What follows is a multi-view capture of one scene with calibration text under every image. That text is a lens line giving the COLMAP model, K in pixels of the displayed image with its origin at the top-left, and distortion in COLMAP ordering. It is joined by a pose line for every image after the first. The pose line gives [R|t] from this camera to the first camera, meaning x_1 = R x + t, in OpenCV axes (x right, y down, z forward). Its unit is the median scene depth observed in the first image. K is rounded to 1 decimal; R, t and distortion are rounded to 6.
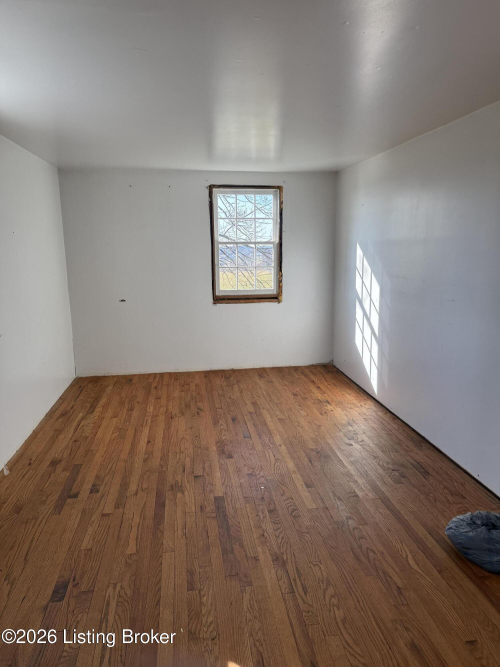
lens RADIAL K [[464.9, 0, 250.0], [0, 464.9, 333.5], [0, 0, 1]] dist [0.003066, 0.000085]
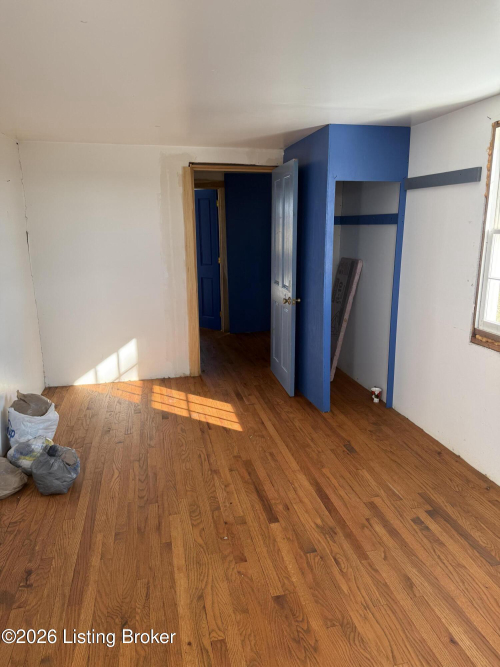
lens RADIAL K [[464.9, 0, 250.0], [0, 464.9, 333.5], [0, 0, 1]] dist [0.003066, 0.000085]
pose [[-0.997365, 0.029084, -0.066465, 0.028994], [-0.000022, 0.916008, 0.401160, -0.344417], [0.072550, 0.400105, -0.913593, 1.671187]]
